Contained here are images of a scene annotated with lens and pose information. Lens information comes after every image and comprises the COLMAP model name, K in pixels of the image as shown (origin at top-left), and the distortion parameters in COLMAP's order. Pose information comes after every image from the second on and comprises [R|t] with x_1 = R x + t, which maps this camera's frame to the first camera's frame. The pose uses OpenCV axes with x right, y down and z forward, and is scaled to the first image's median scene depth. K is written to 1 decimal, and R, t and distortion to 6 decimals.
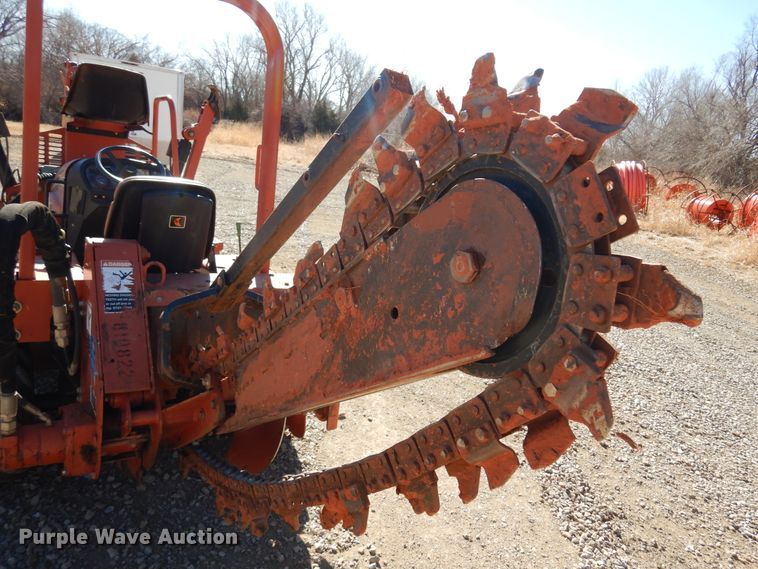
lens RADIAL K [[546.1, 0, 379.0], [0, 546.1, 284.5], [0, 0, 1]] dist [0.017100, -0.000867]
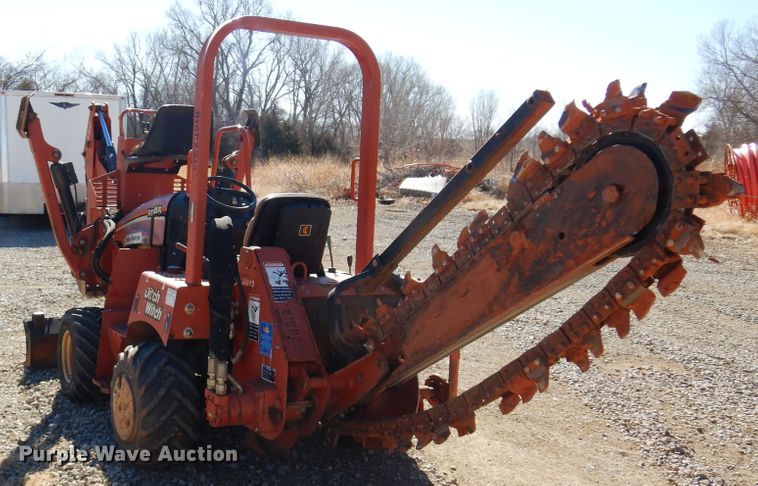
lens RADIAL K [[829.5, 0, 238.4], [0, 829.5, 320.1], [0, 0, 1]] dist [0.042753, -0.025357]
pose [[0.986940, -0.080798, -0.139360, -0.588379], [0.070616, 0.994563, -0.076532, 0.419353], [0.144786, 0.065692, 0.987280, -1.561007]]
